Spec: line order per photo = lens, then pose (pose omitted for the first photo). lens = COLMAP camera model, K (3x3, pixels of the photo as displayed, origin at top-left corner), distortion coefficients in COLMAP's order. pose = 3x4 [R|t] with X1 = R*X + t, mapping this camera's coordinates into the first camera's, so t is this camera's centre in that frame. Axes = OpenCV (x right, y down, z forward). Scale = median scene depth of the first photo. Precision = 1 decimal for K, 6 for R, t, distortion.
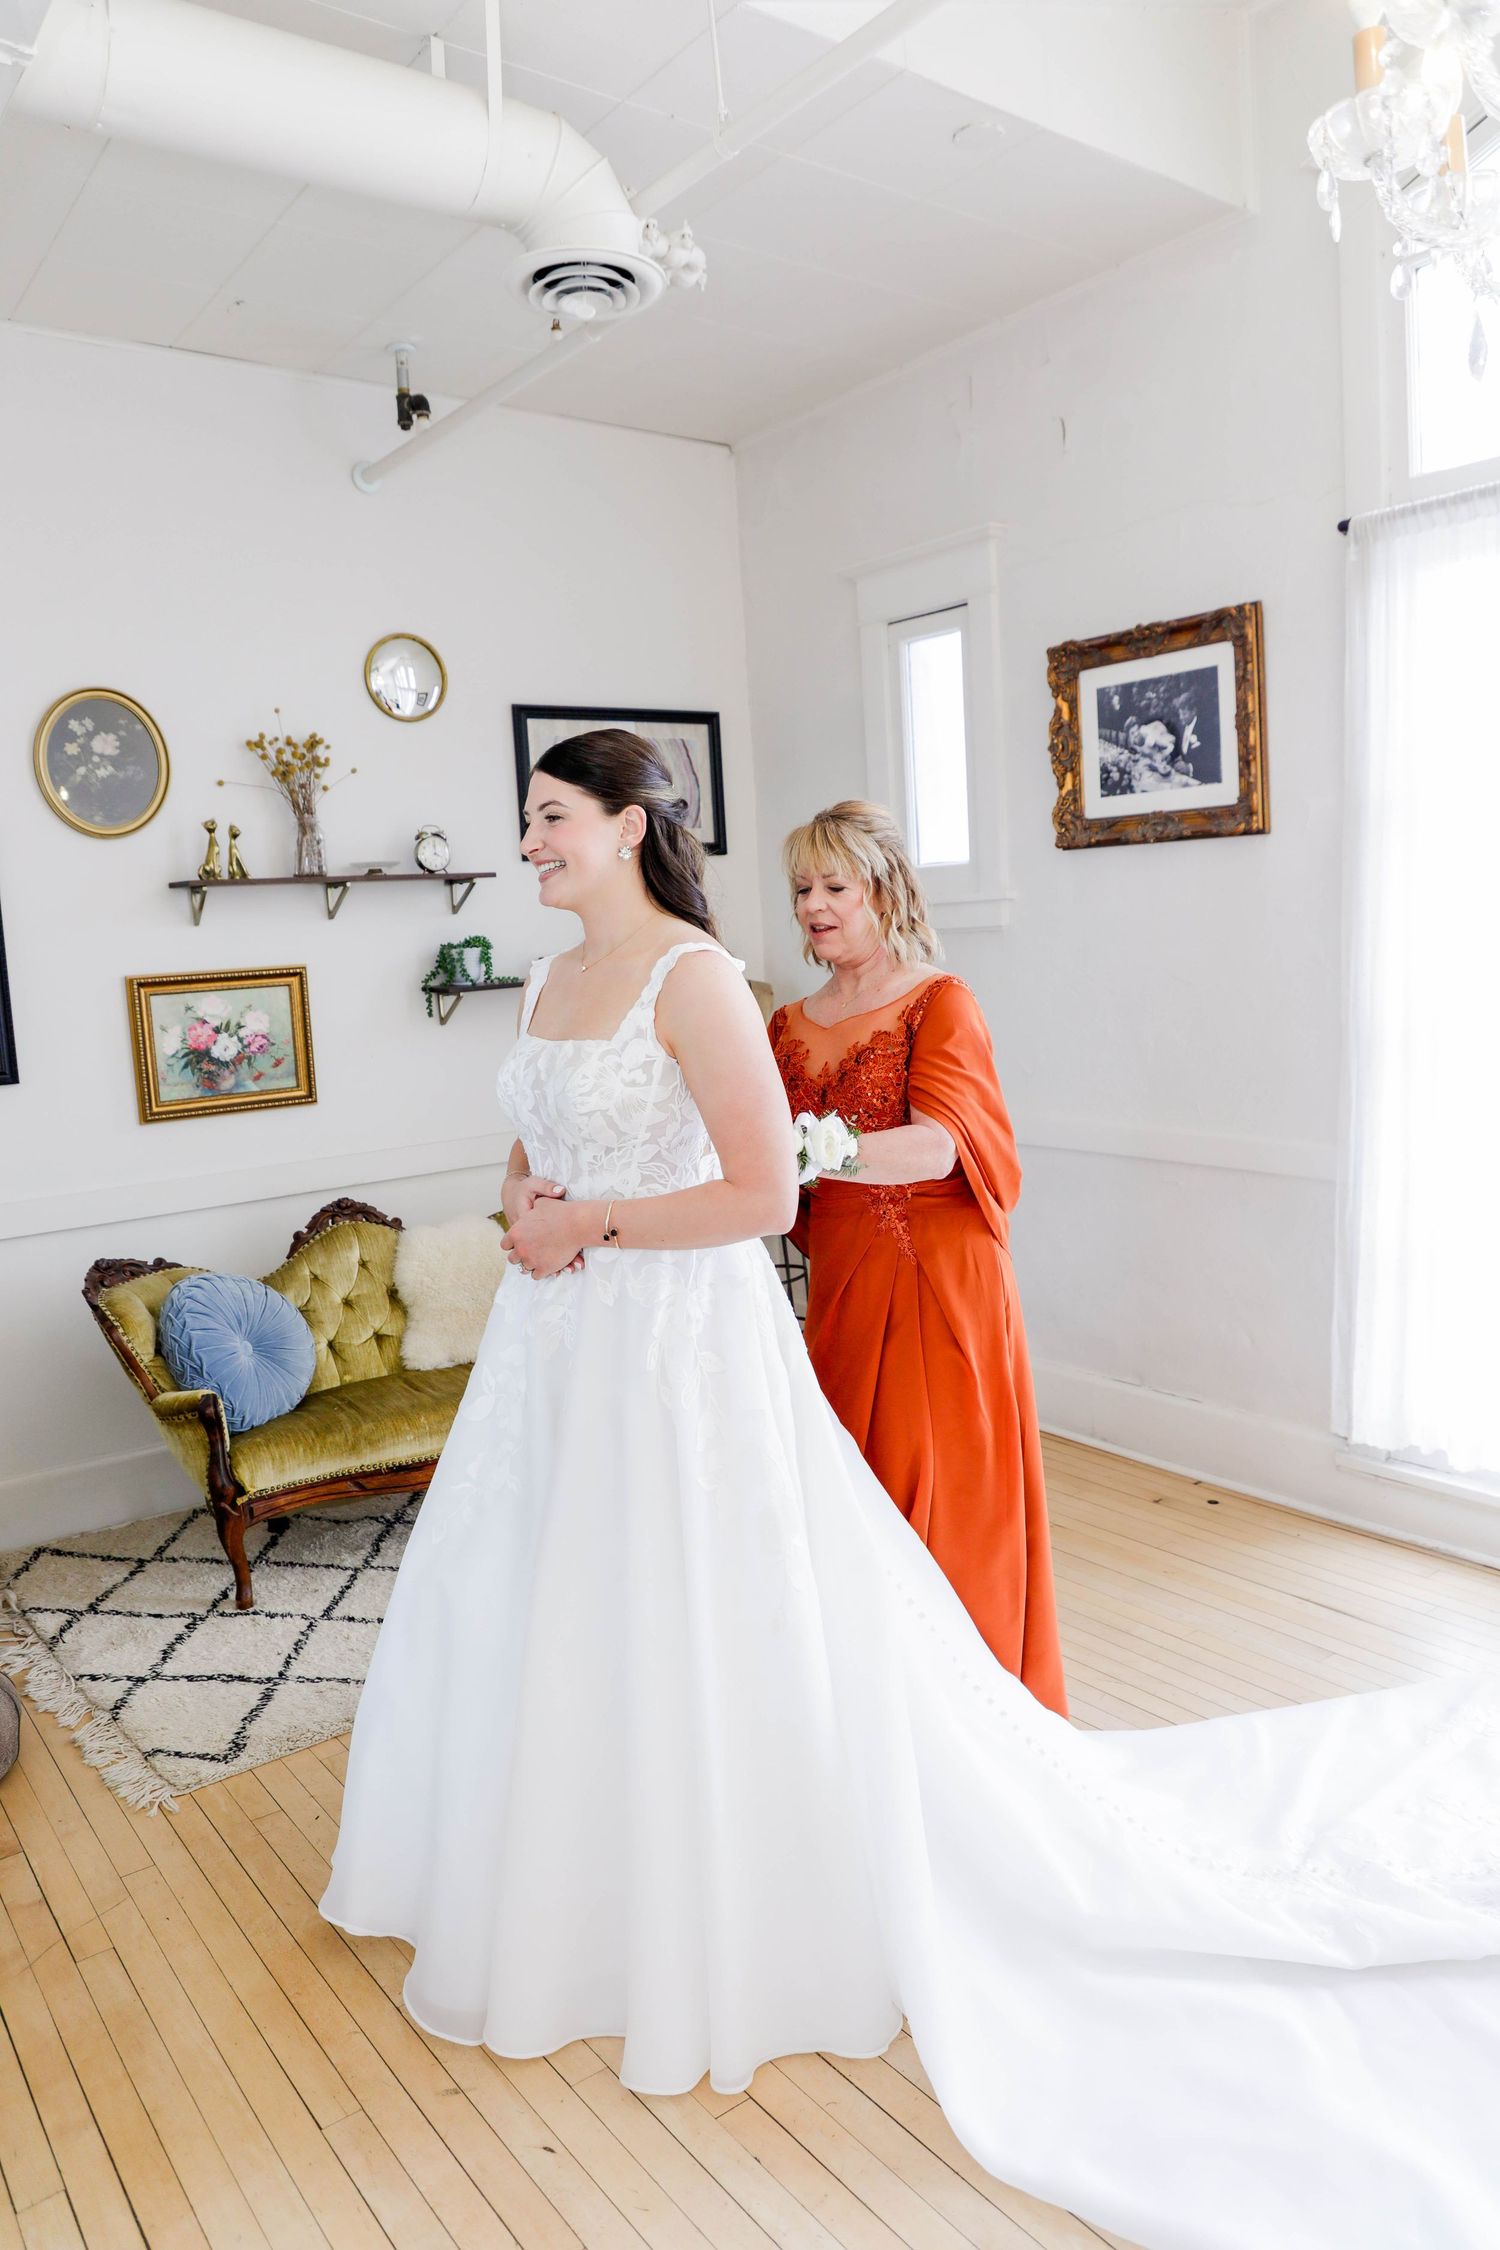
lens RADIAL K [[1502.2, 0, 750.0], [0, 1502.2, 1125.0], [0, 0, 1]] dist [-0.056697, 0.000974]
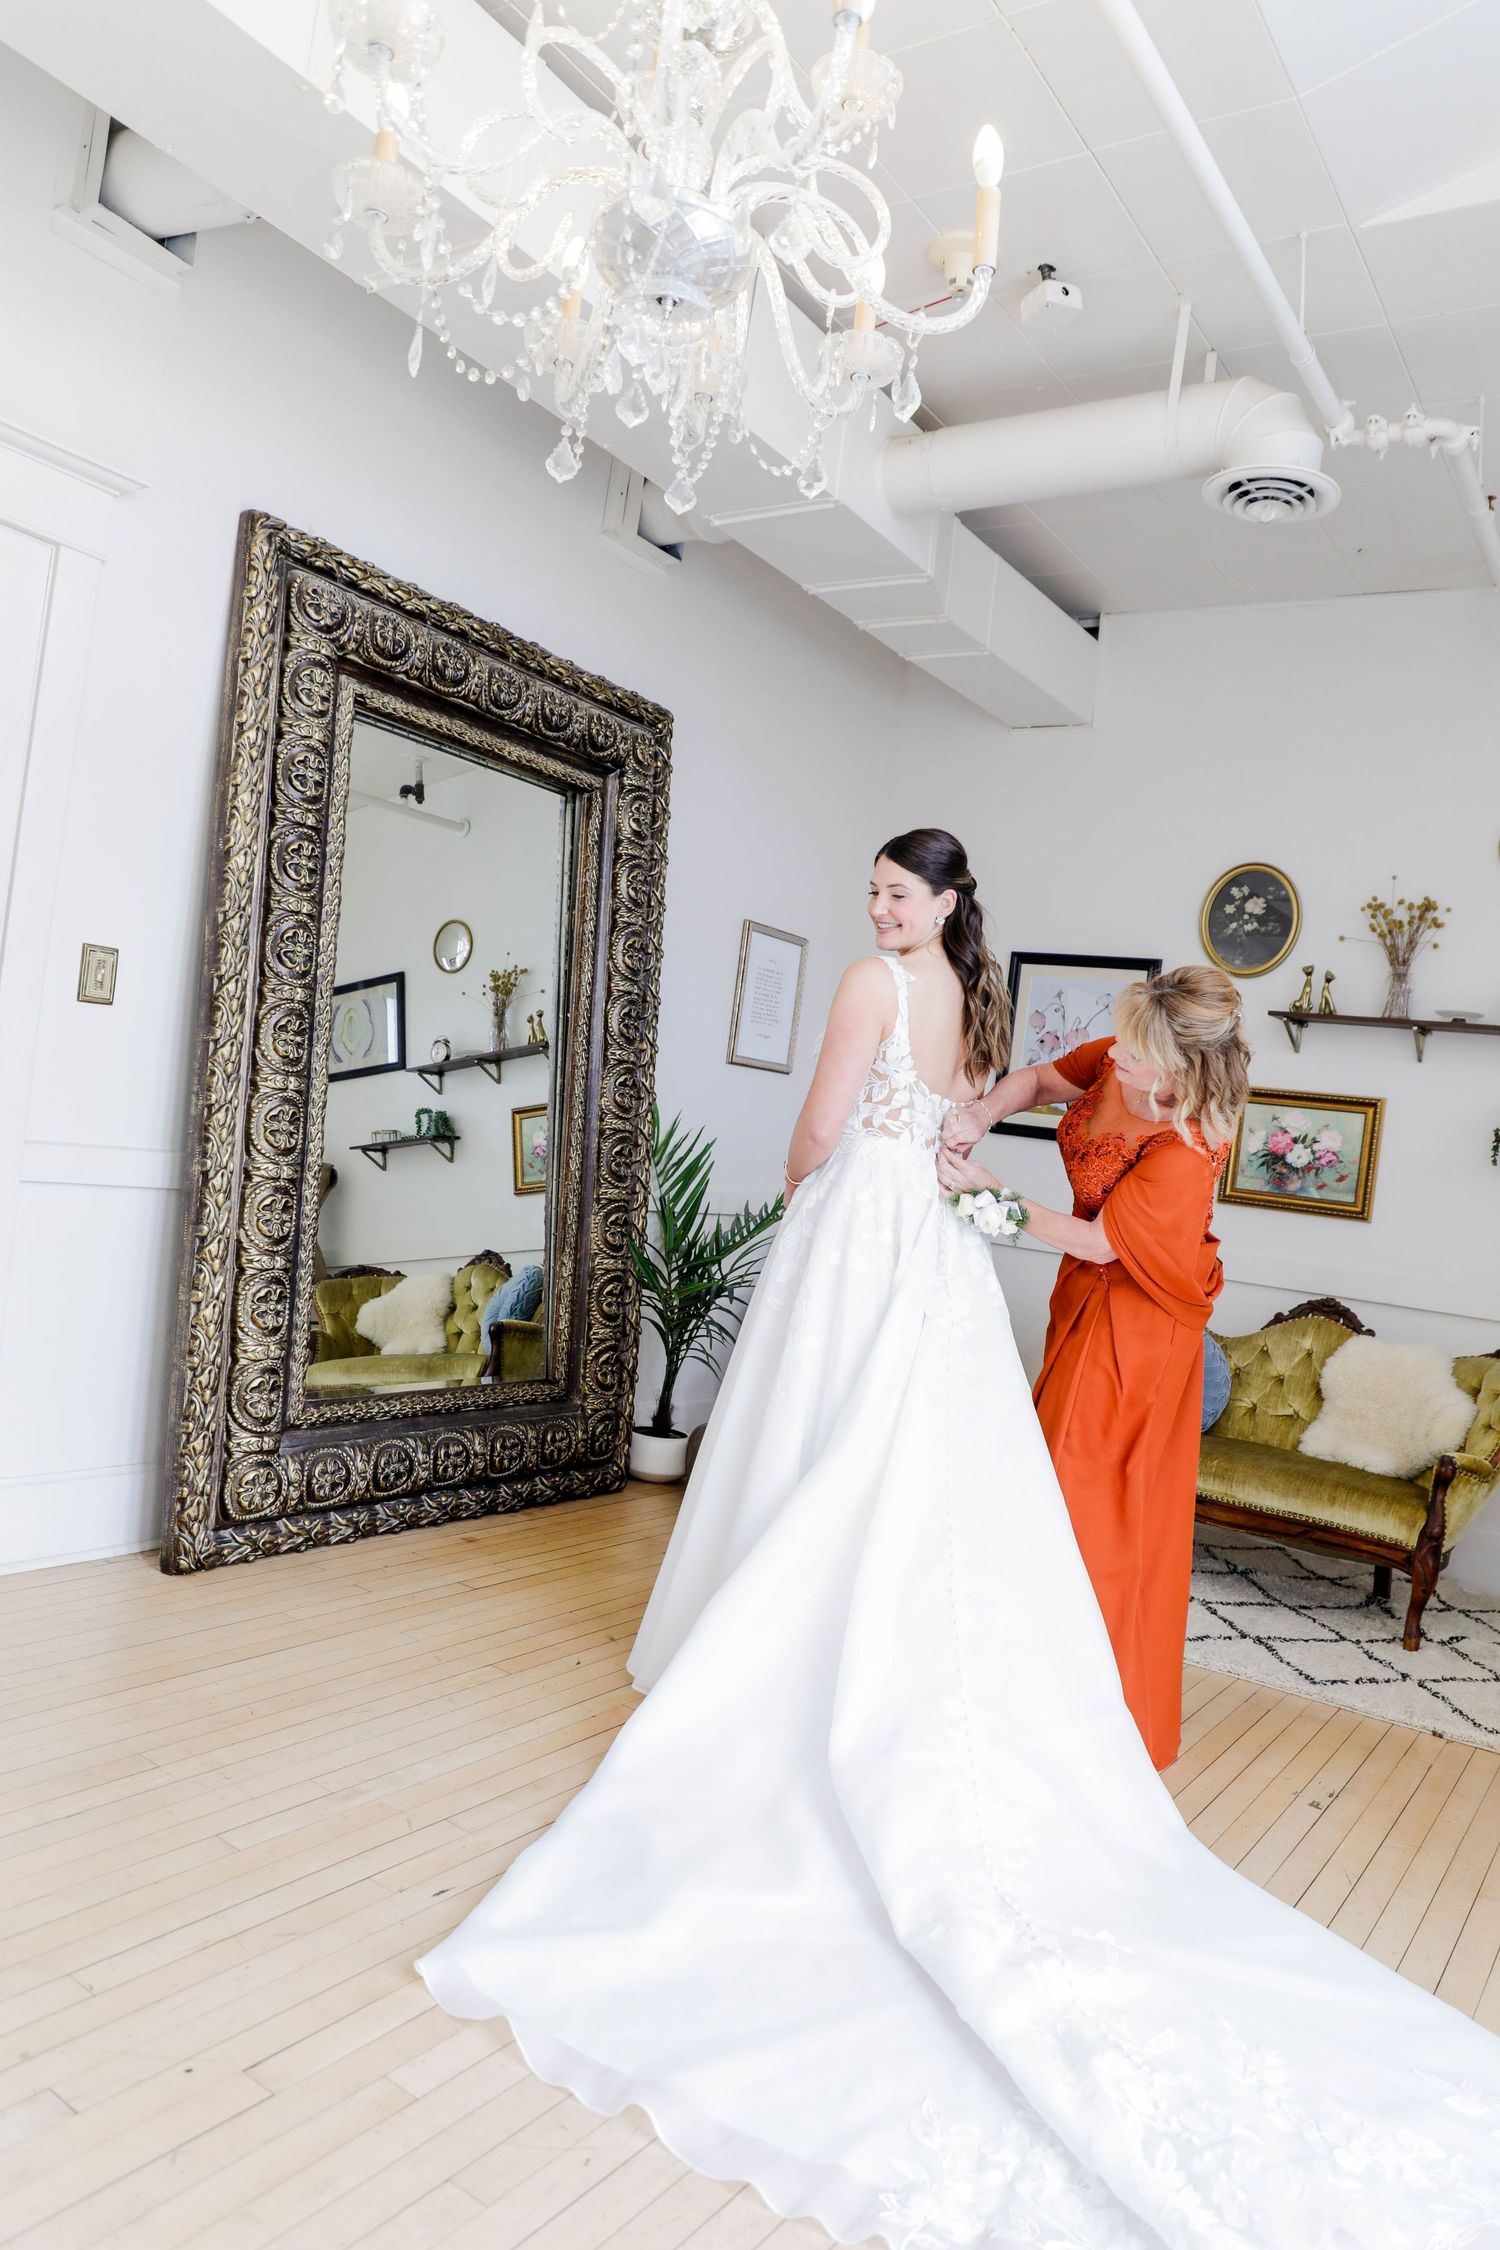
lens RADIAL K [[1502.2, 0, 750.0], [0, 1502.2, 1125.0], [0, 0, 1]] dist [-0.056697, 0.000974]
pose [[0.310478, 0.098147, -0.945500, 0.634501], [-0.257936, 0.966036, 0.015580, 0.018251], [0.914917, 0.239041, 0.325248, 0.213278]]
